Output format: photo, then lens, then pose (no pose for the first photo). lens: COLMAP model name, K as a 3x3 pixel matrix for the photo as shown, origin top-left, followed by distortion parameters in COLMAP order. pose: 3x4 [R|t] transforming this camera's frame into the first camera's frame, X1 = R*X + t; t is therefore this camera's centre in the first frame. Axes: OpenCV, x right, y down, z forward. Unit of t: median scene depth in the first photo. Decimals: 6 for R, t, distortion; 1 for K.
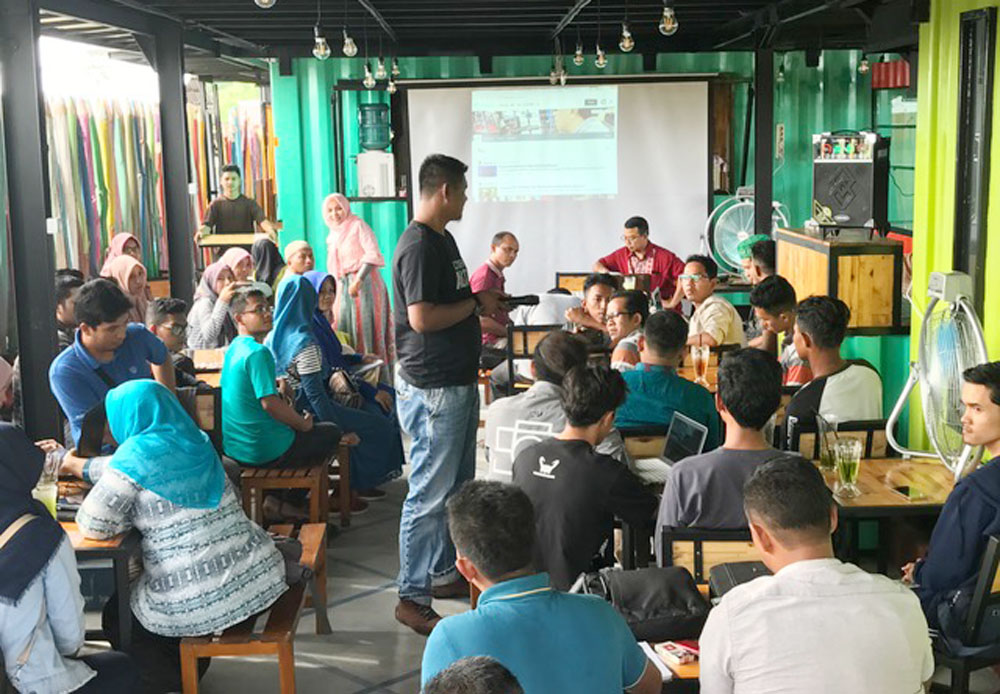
lens RADIAL K [[1474.9, 0, 517.9], [0, 1474.9, 346.7], [0, 0, 1]] dist [0.105055, -0.495497]
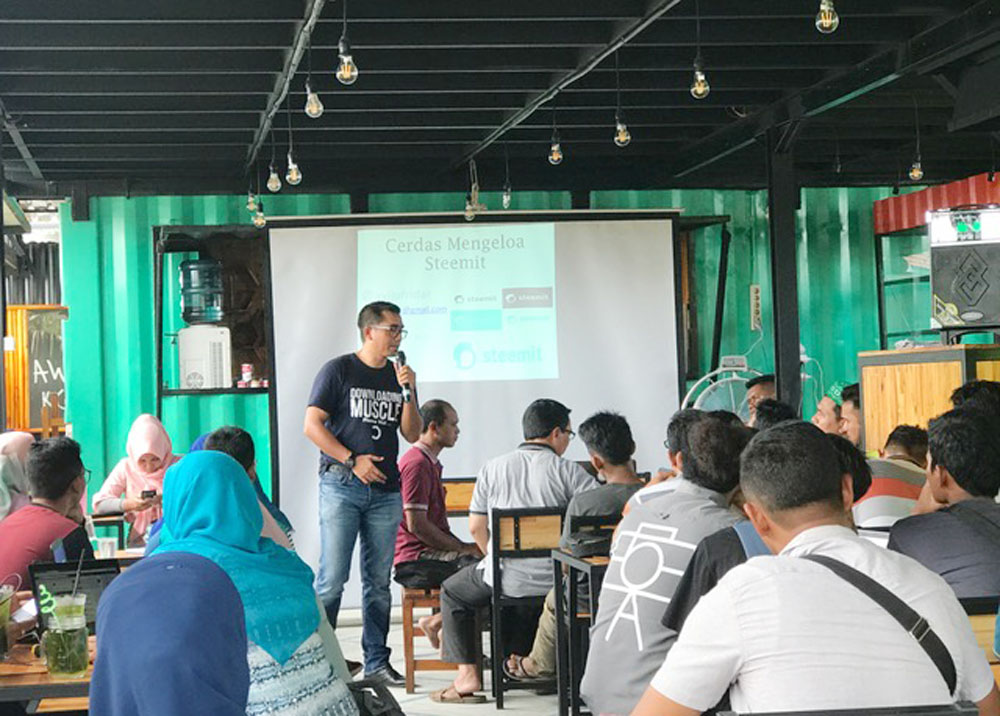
lens RADIAL K [[2161.4, 0, 500.0], [0, 2161.4, 358.0], [0, 0, 1]] dist [-0.016413, 0.793965]
pose [[0.990452, -0.011222, 0.137399, -0.177308], [0.034479, 0.985170, -0.168081, 0.114034], [-0.133475, 0.171214, 0.976151, -0.060148]]
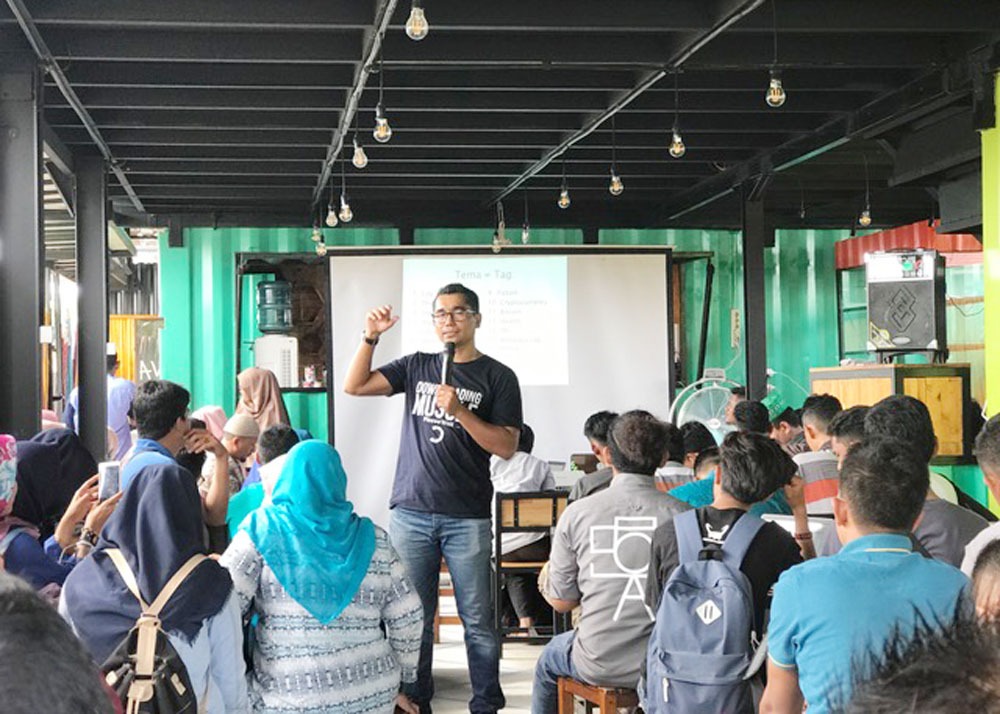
lens RADIAL K [[1816.0, 0, 497.6], [0, 1816.0, 336.6], [0, 0, 1]] dist [0.029053, 0.094221]
pose [[0.993313, 0.008426, 0.115143, -0.162337], [0.012962, 0.982888, -0.183748, 0.115794], [-0.114721, 0.184012, 0.976206, -0.082781]]
